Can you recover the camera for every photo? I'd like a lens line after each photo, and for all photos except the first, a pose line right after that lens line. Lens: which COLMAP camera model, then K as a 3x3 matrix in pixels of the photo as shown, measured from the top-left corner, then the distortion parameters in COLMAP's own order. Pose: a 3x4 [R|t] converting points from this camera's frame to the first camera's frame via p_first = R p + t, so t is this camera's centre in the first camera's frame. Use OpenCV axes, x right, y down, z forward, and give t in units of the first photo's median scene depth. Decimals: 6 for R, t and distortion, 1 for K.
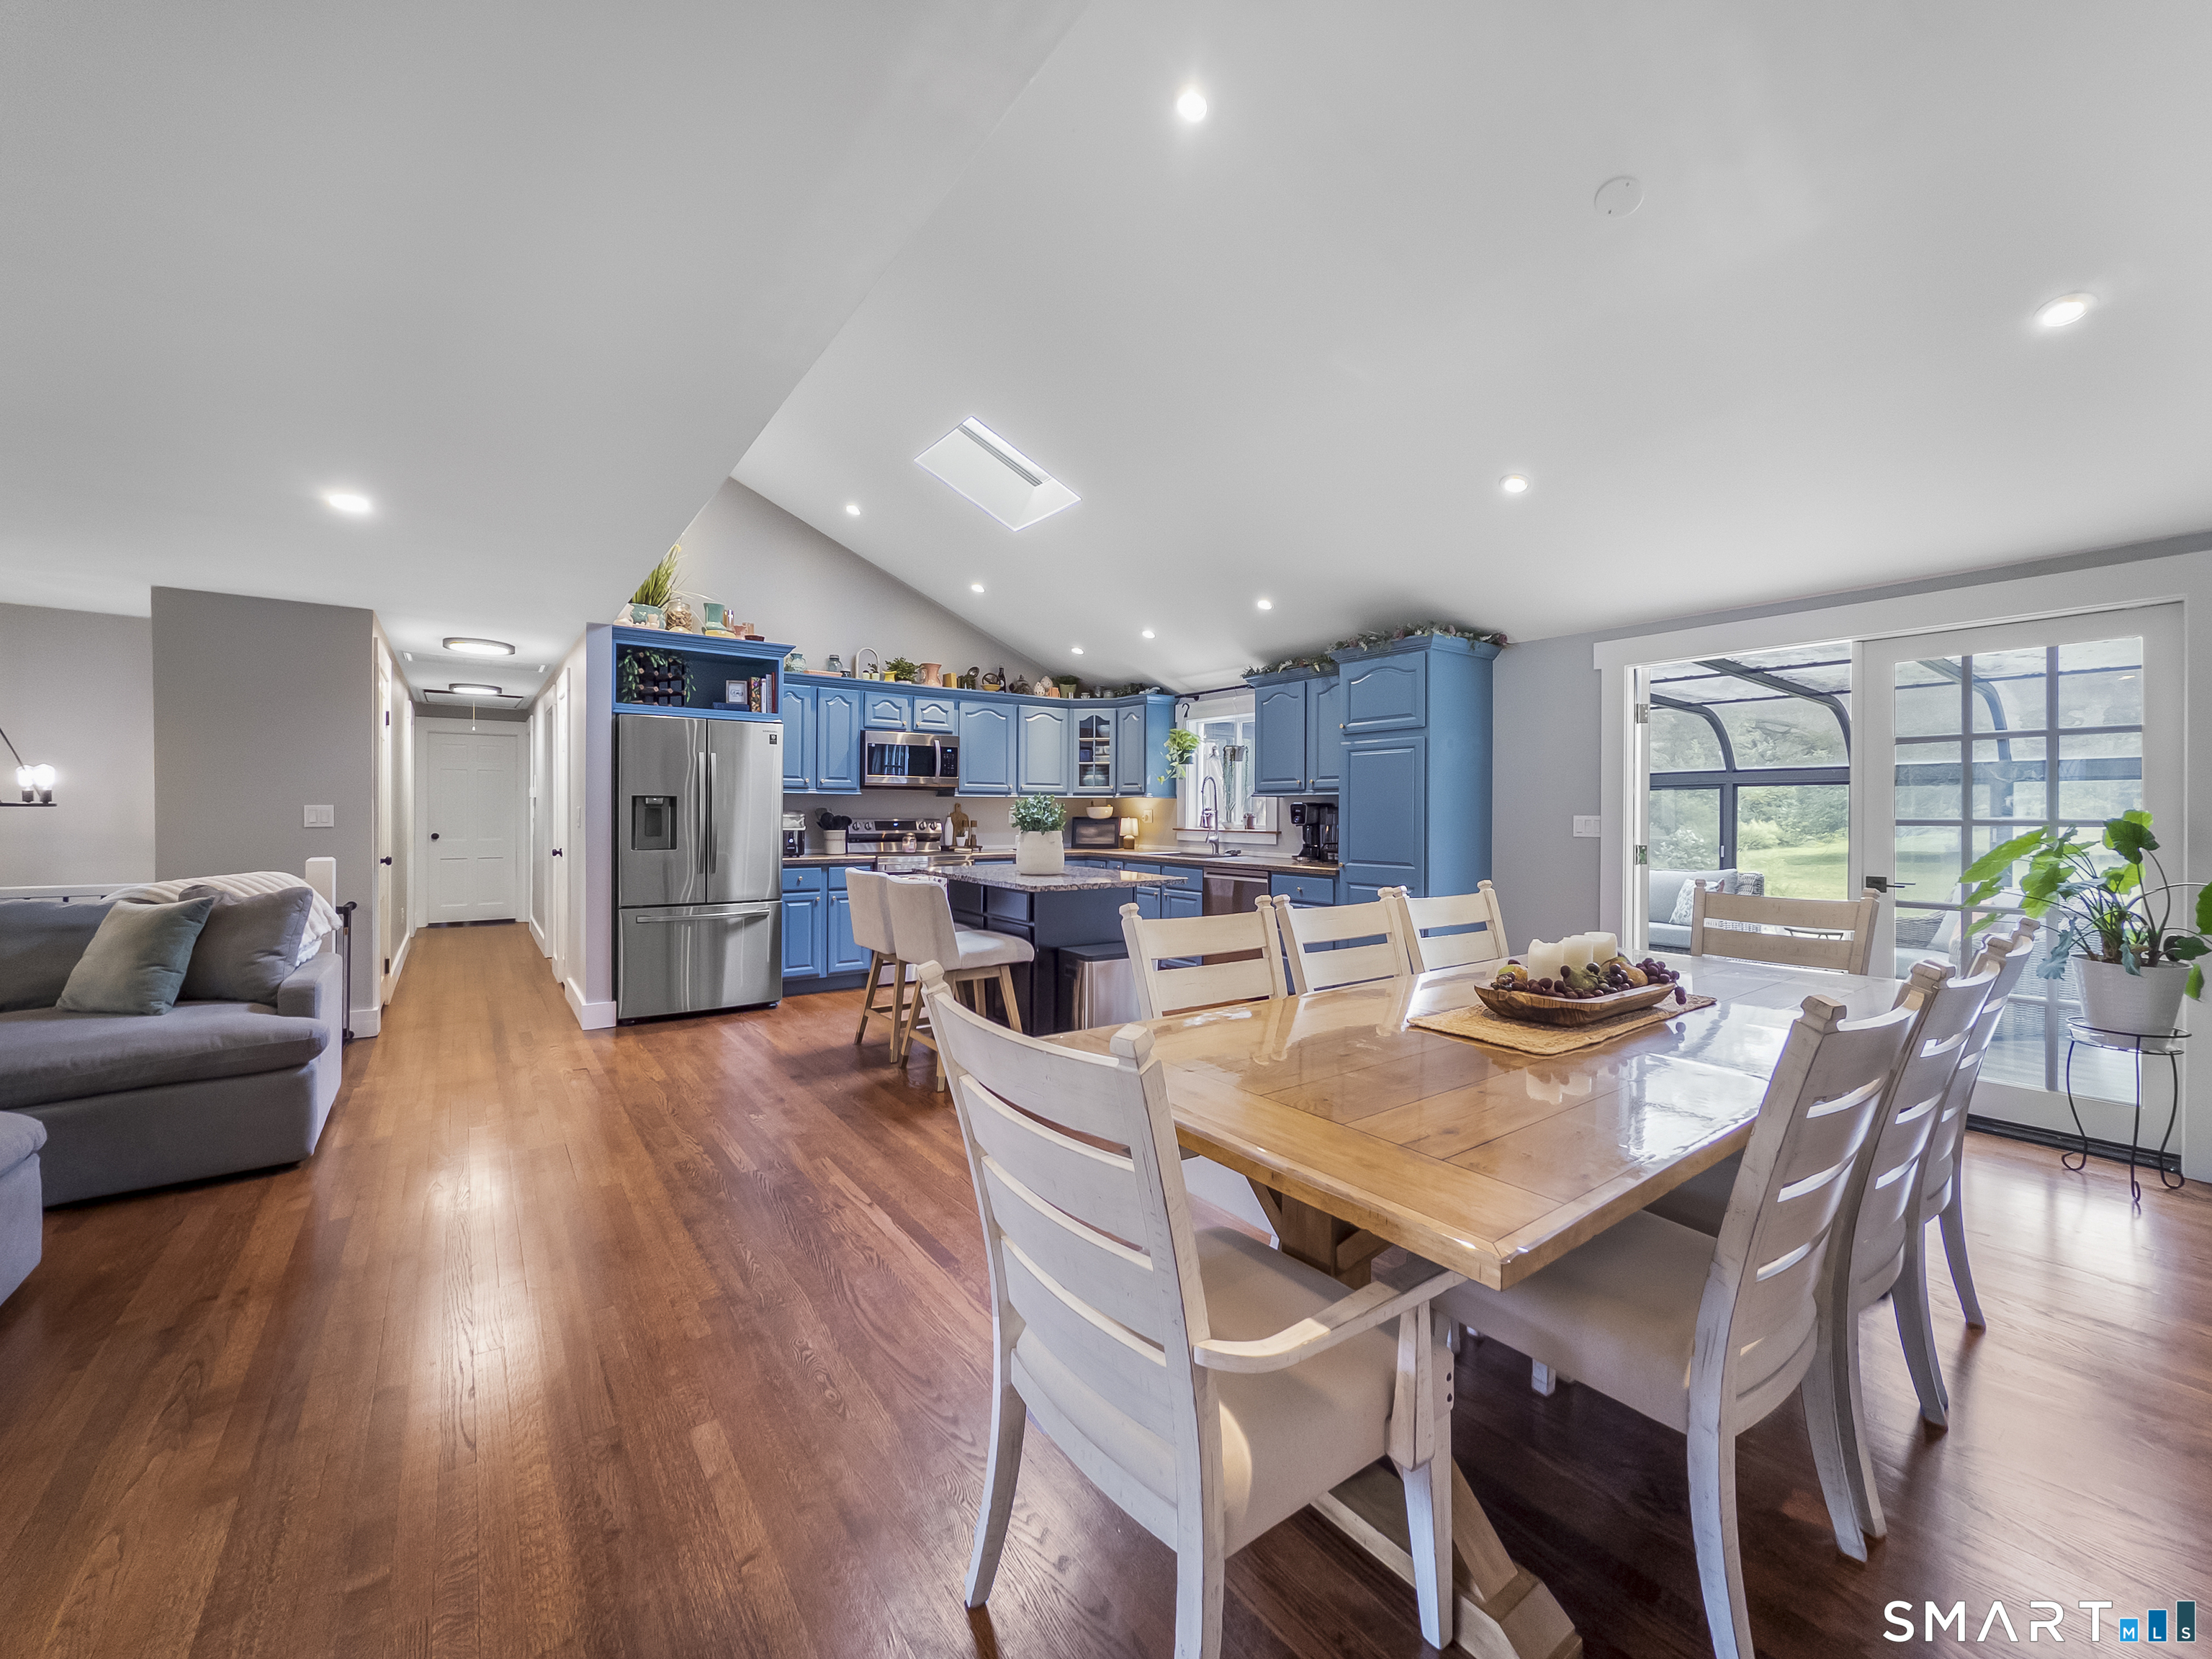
lens RADIAL K [[898.0, 0, 1107.3], [0, 898.0, 811.7], [0, 0, 1]] dist [-0.001116, -0.000039]
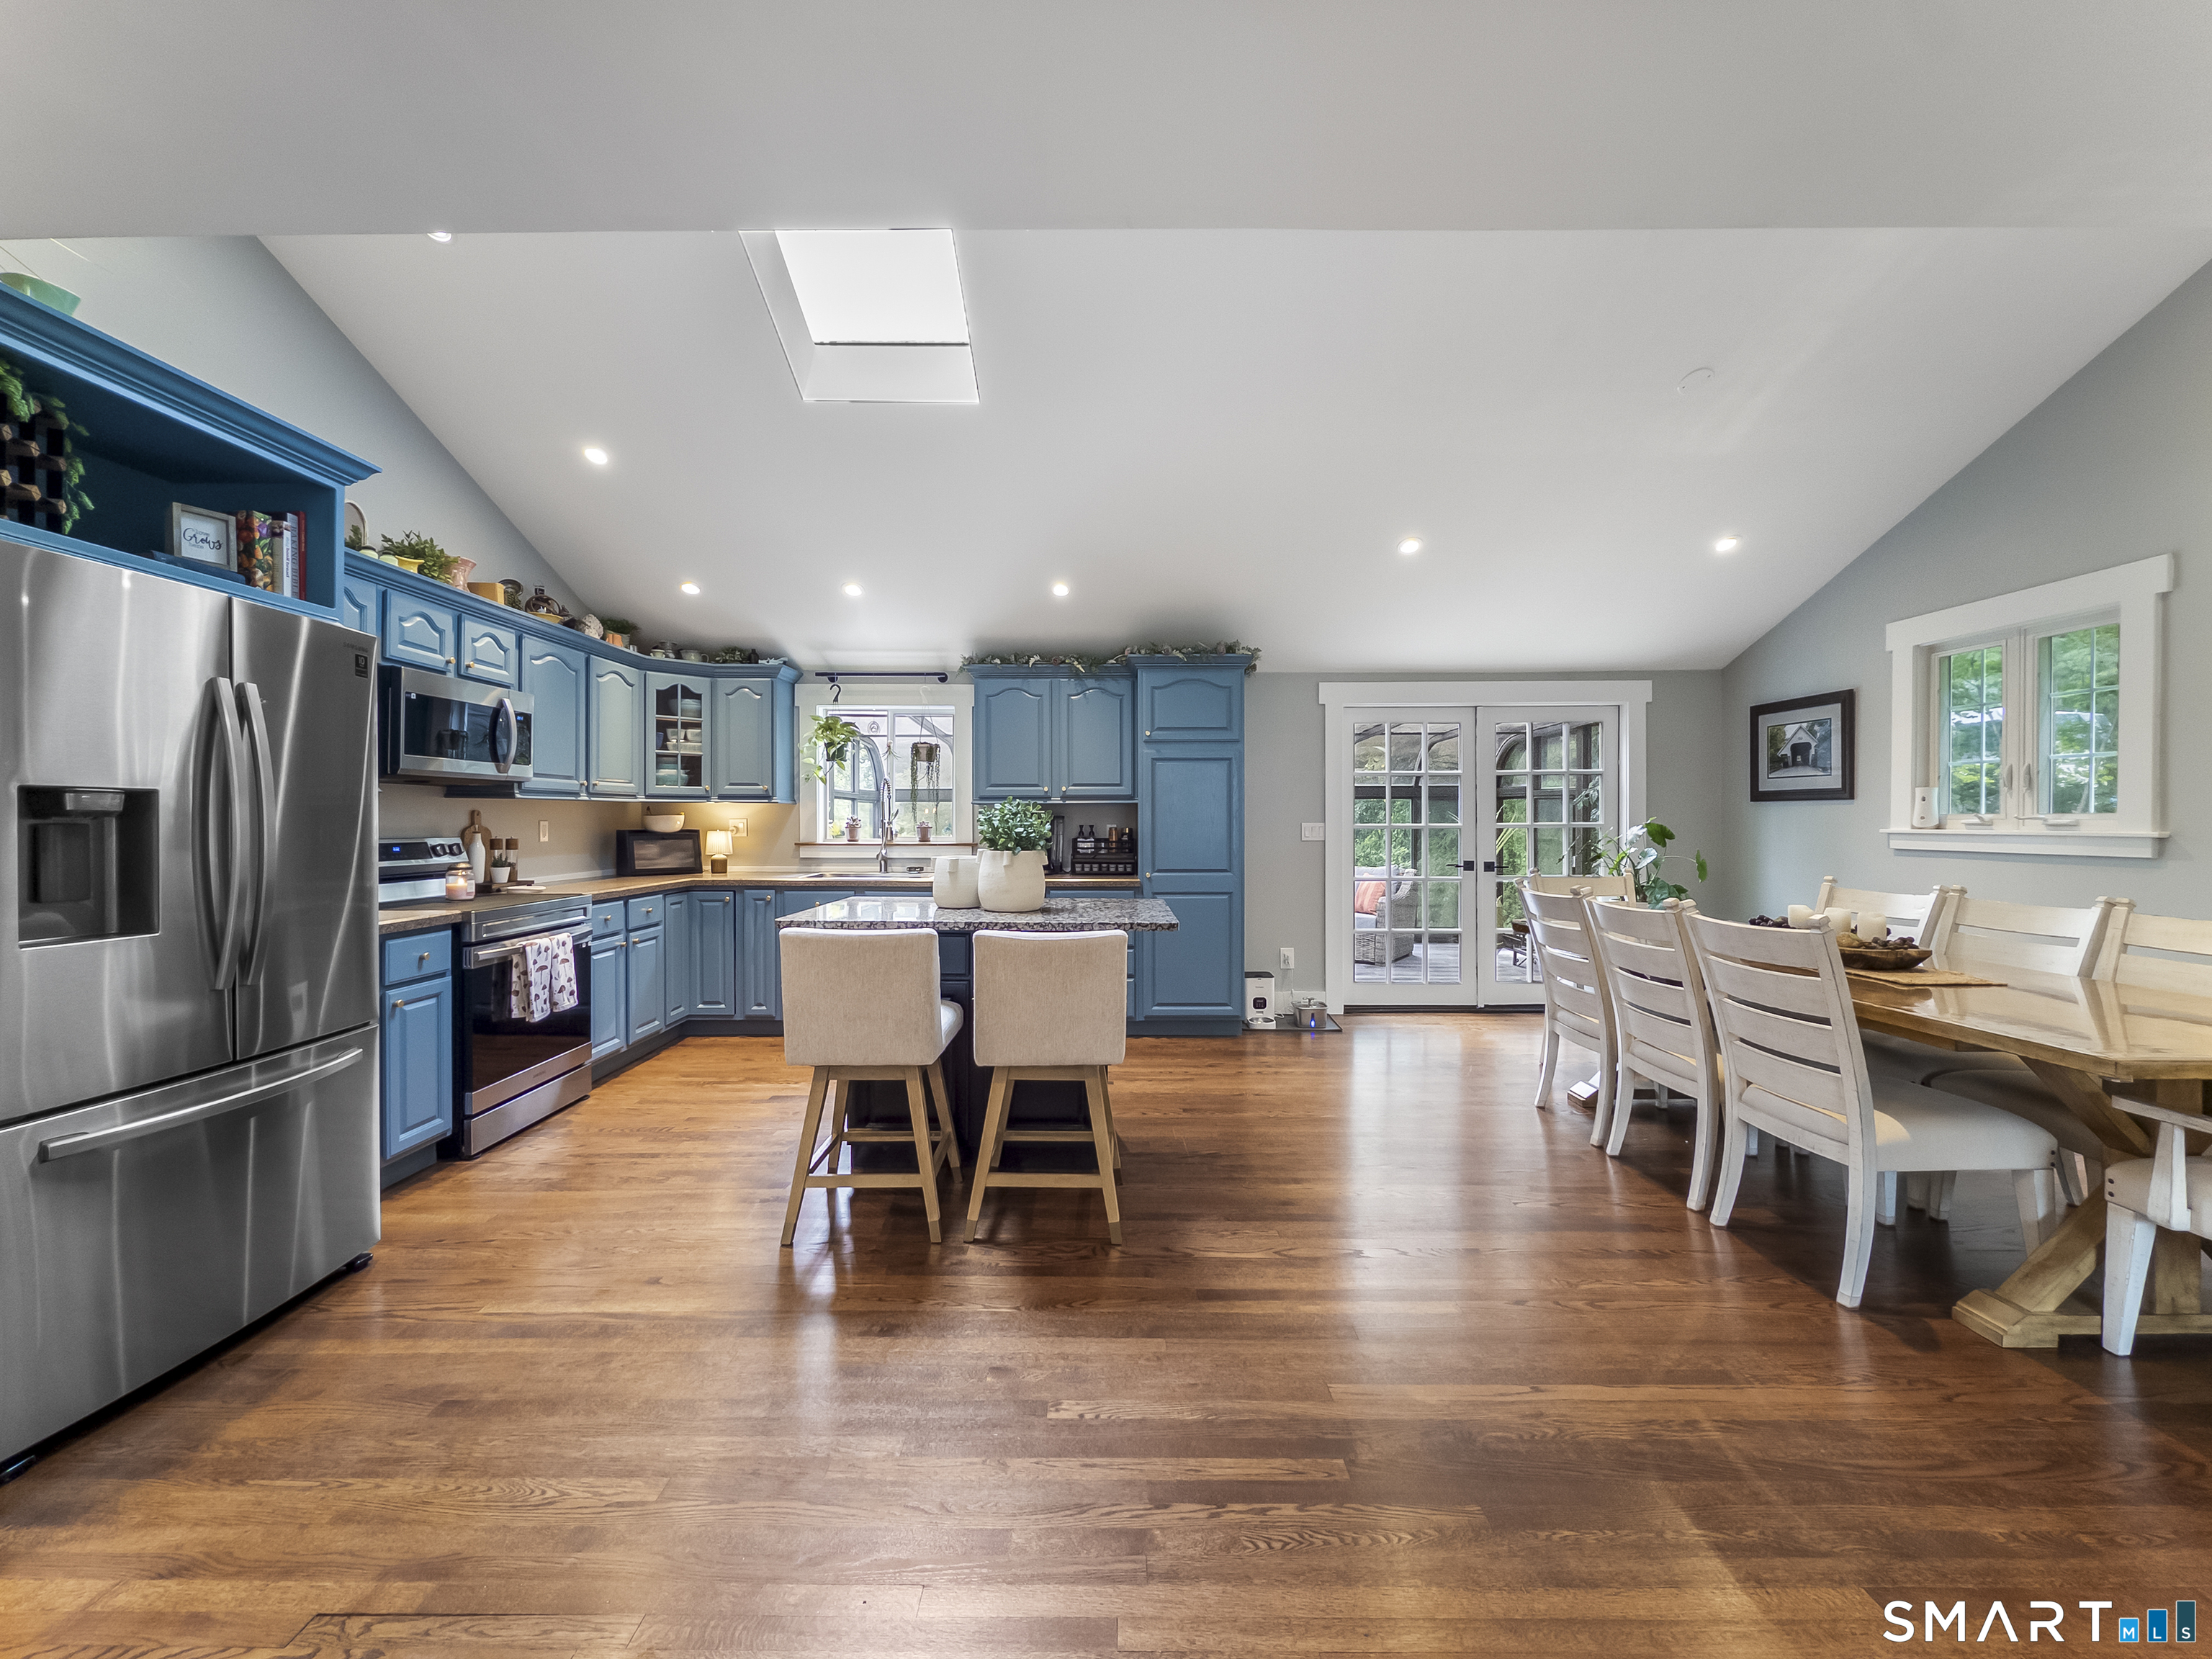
lens RADIAL K [[887.4, 0, 1106.0], [0, 887.4, 829.5], [0, 0, 1]] dist [-0.001379, 0.000116]
pose [[0.584770, -0.014189, 0.811075, -0.428847], [0.002956, 0.999878, 0.015361, -0.004448], [-0.811194, -0.006585, 0.584741, 0.368136]]
